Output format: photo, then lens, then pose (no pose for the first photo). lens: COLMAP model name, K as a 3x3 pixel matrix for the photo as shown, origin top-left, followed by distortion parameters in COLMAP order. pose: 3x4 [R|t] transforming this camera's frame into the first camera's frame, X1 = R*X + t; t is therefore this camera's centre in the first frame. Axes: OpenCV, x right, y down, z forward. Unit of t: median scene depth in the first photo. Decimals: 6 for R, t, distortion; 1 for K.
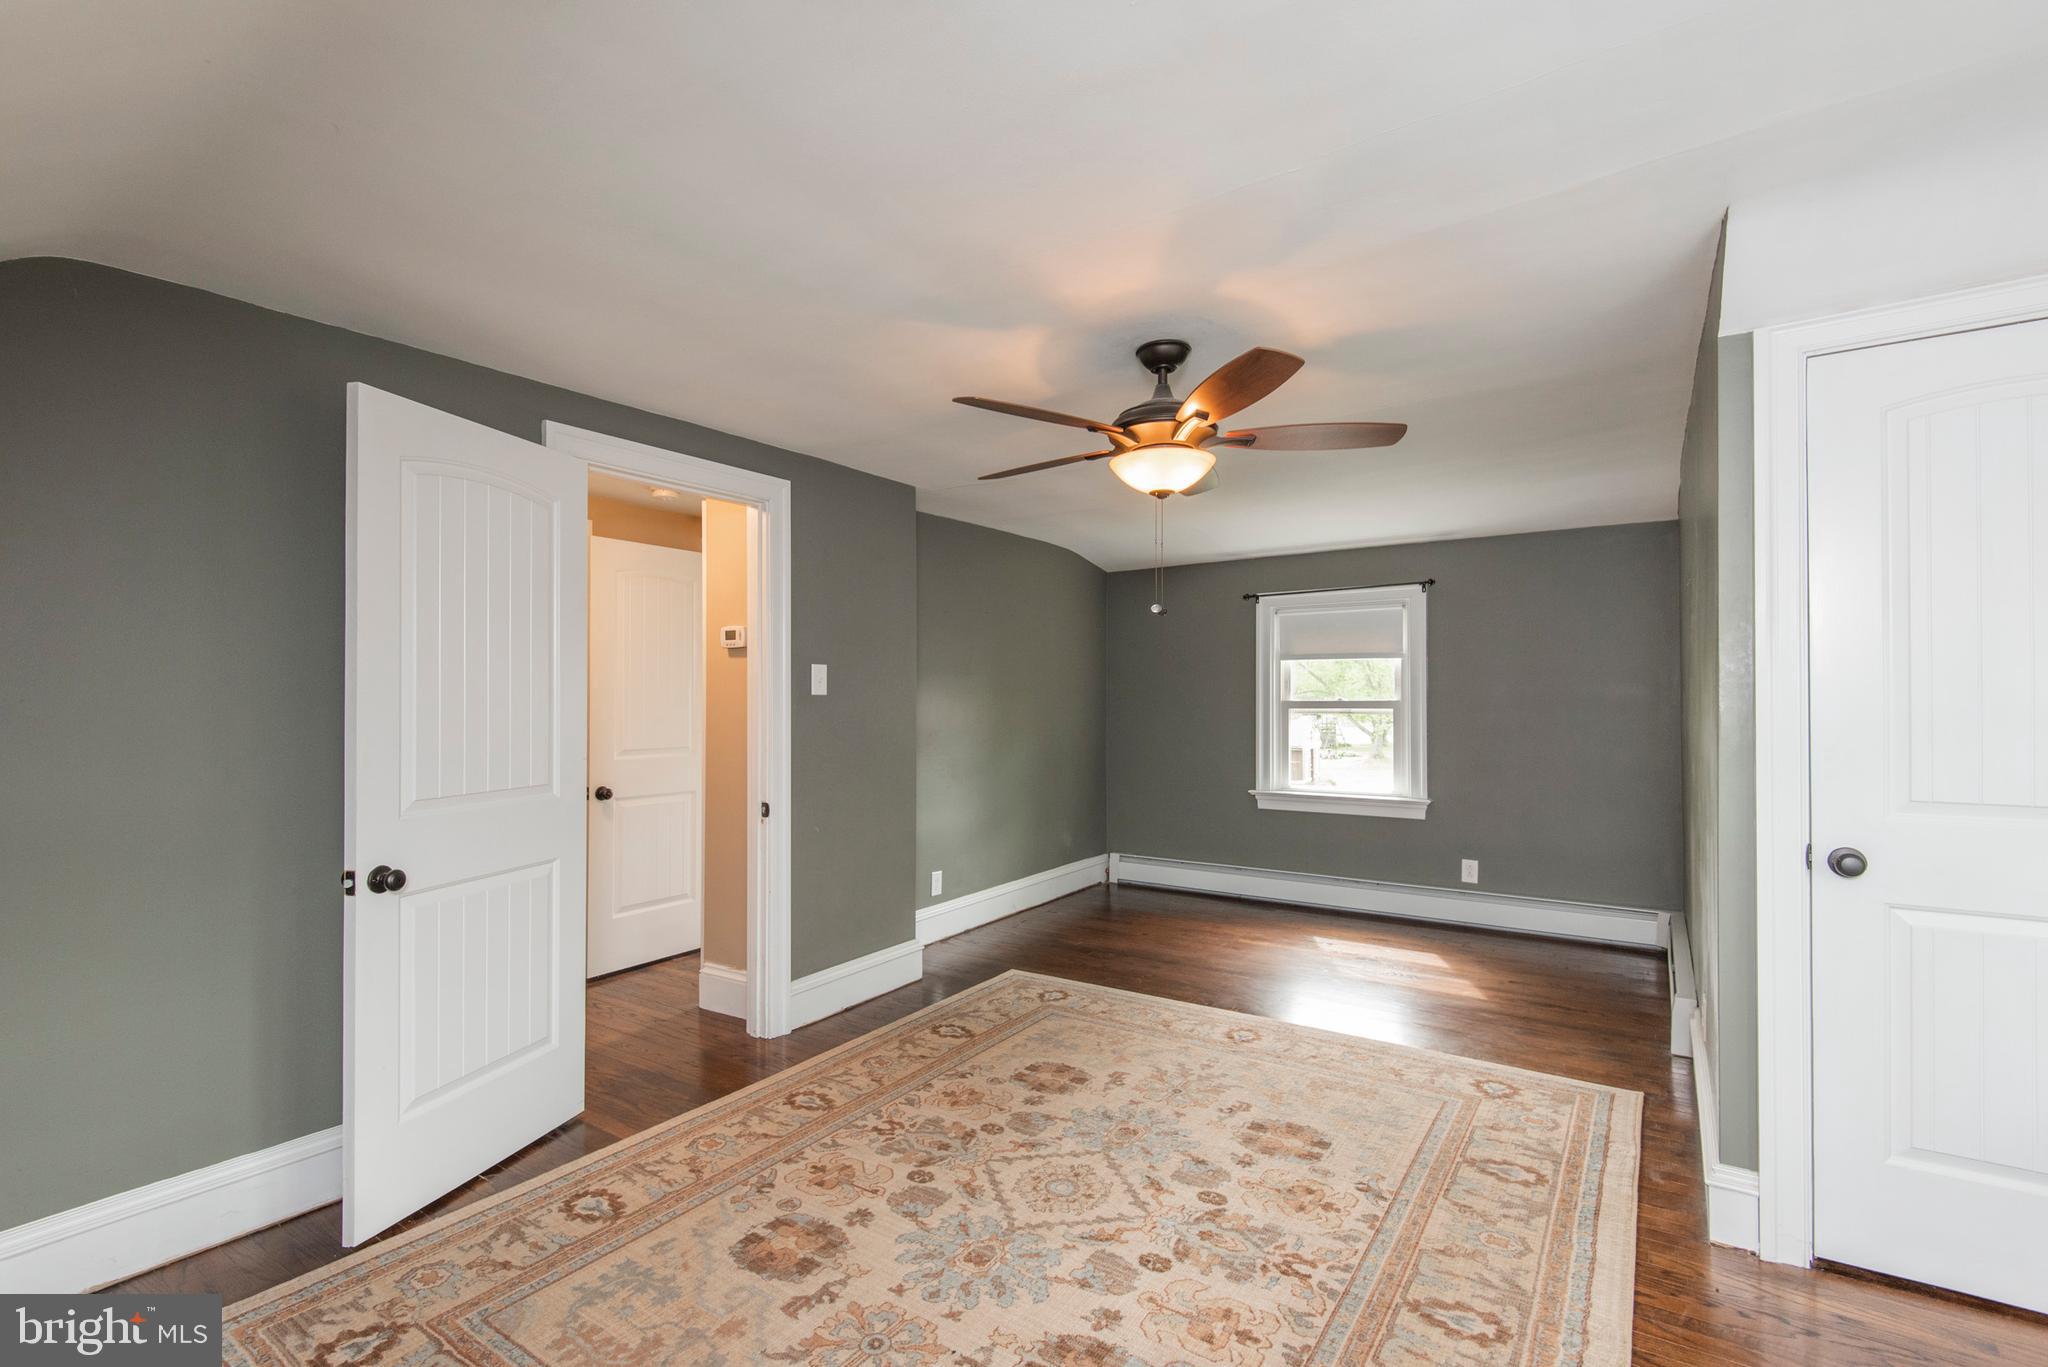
lens RADIAL K [[939.9, 0, 1019.4], [0, 939.9, 691.2], [0, 0, 1]] dist [0.041830, -0.026088]
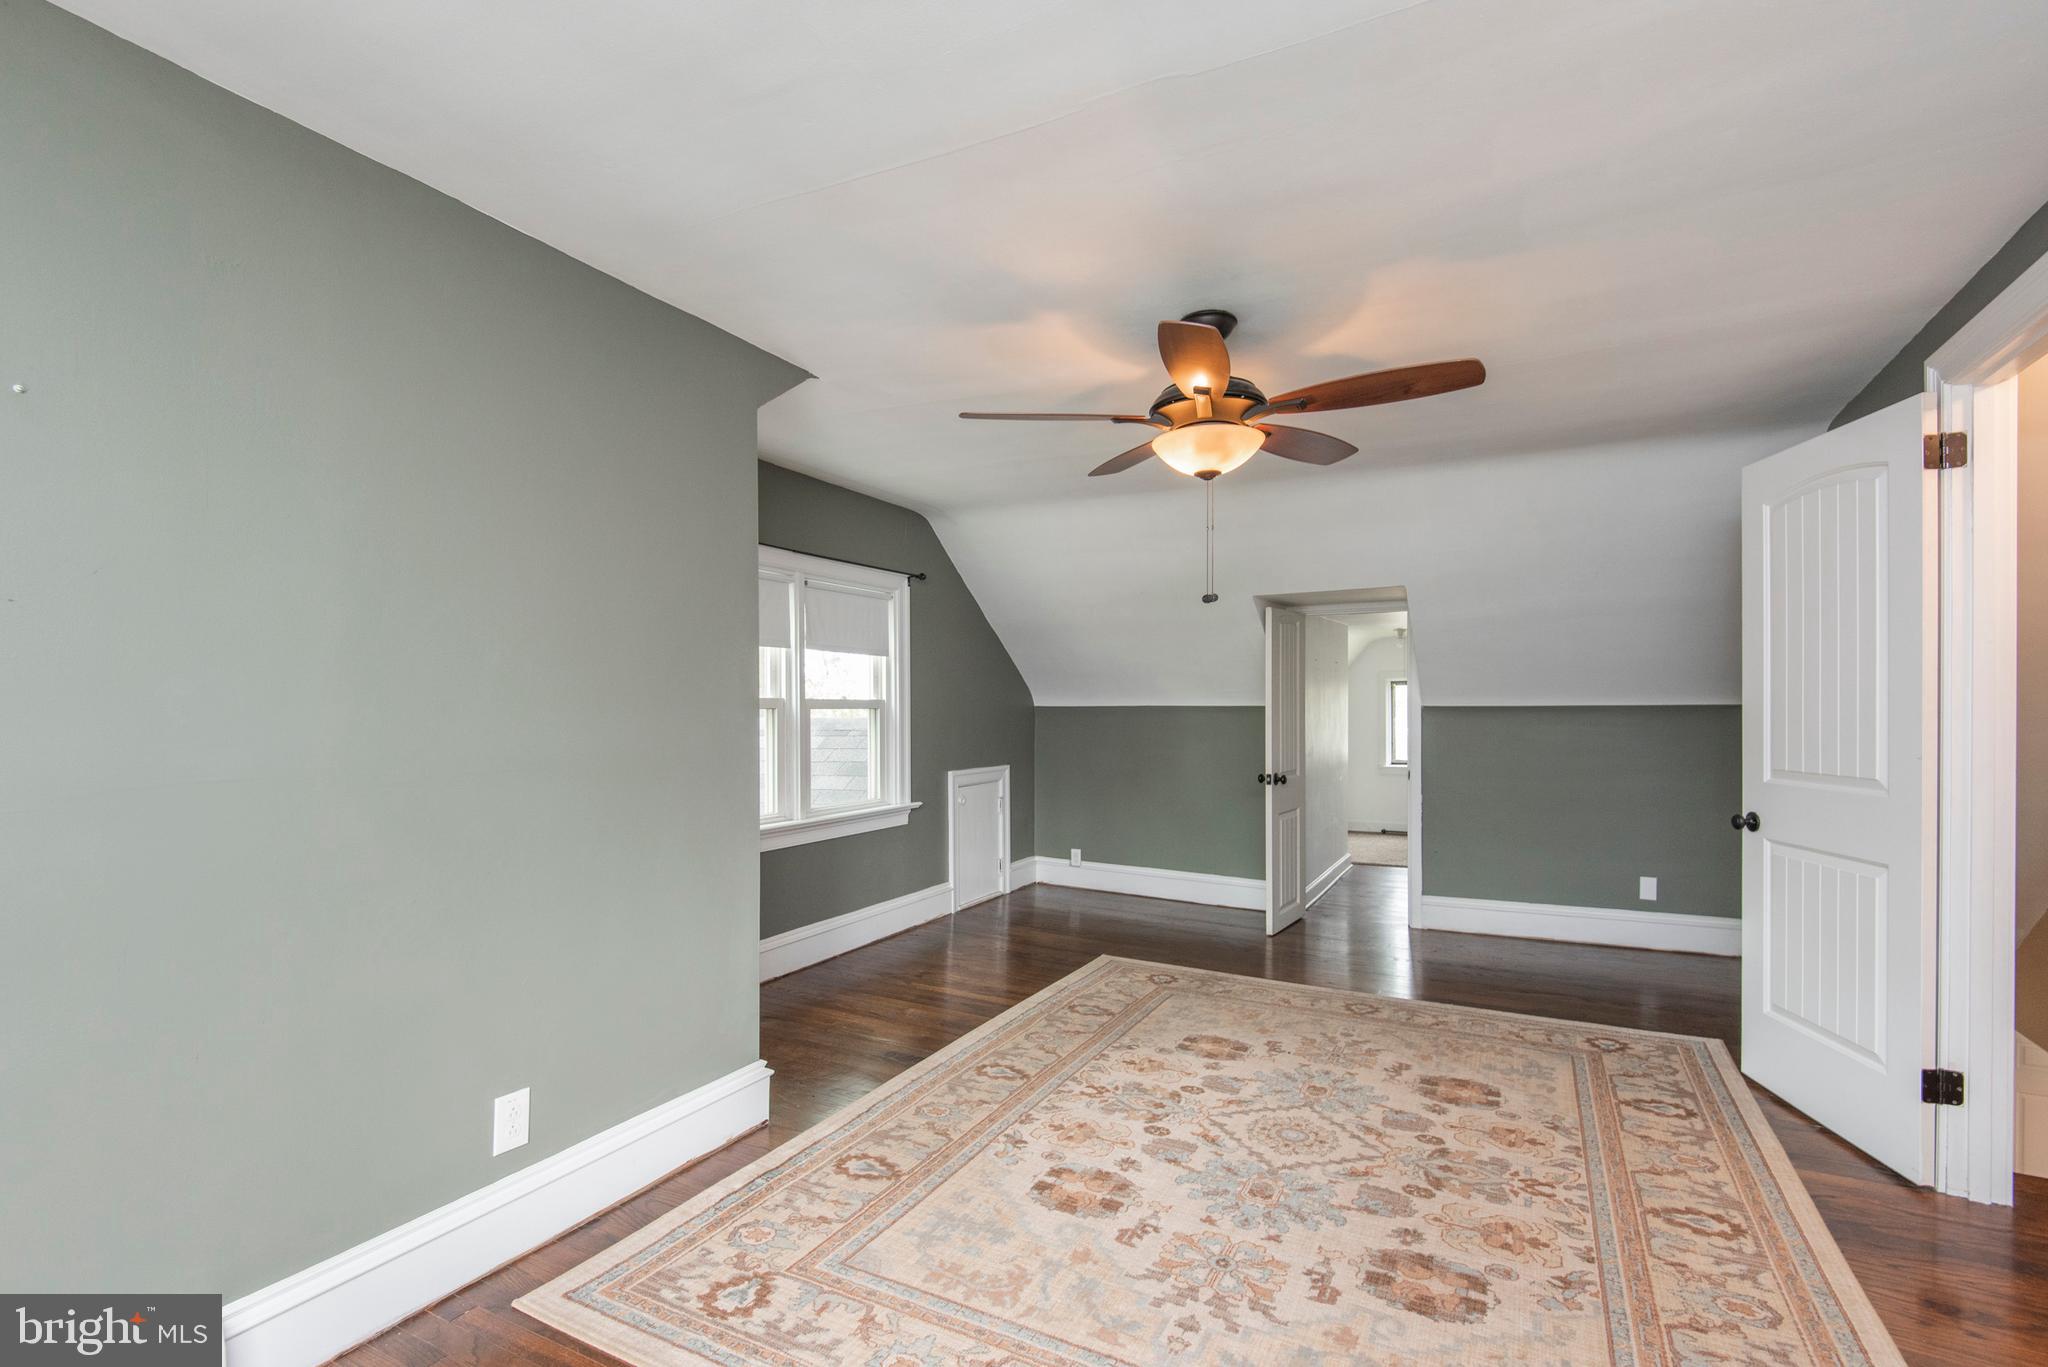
lens RADIAL K [[939.9, 0, 1019.4], [0, 939.9, 691.2], [0, 0, 1]] dist [0.041830, -0.026088]
pose [[-0.994453, 0.002799, -0.105143, 0.430091], [0.005385, 0.999690, -0.024322, 0.033782], [0.105042, -0.024754, -0.994160, 1.885974]]
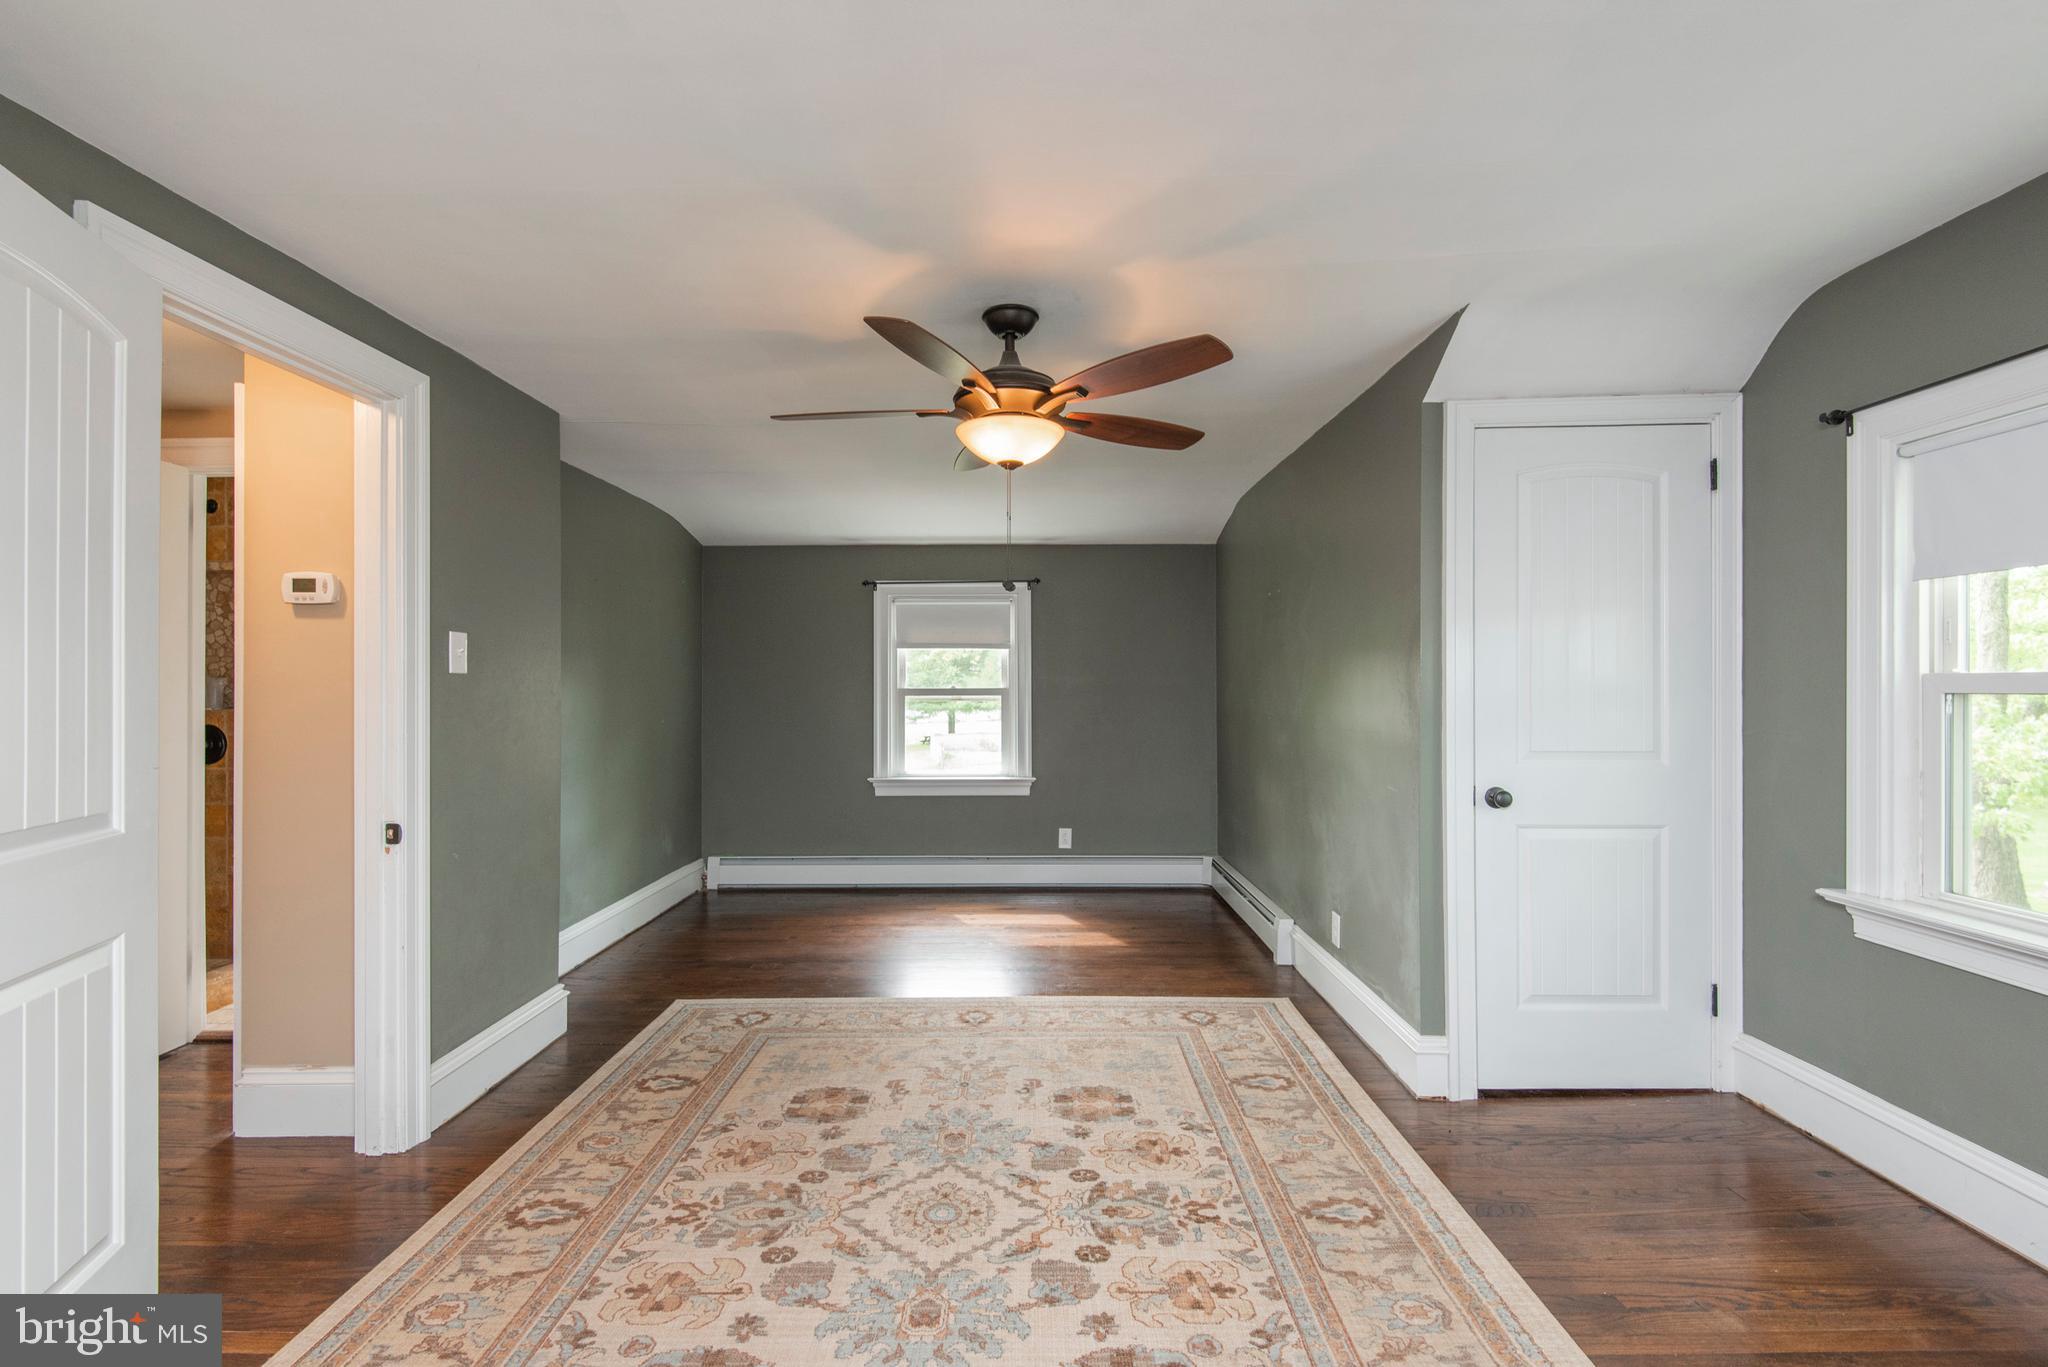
lens RADIAL K [[936.8, 0, 1023.9], [0, 936.8, 694.6], [0, 0, 1]] dist [0.054850, -0.039068]
pose [[0.832068, -0.001220, 0.554673, -0.359533], [-0.004277, 0.999954, 0.008614, 0.016268], [-0.554658, -0.009540, 0.832024, 0.186749]]
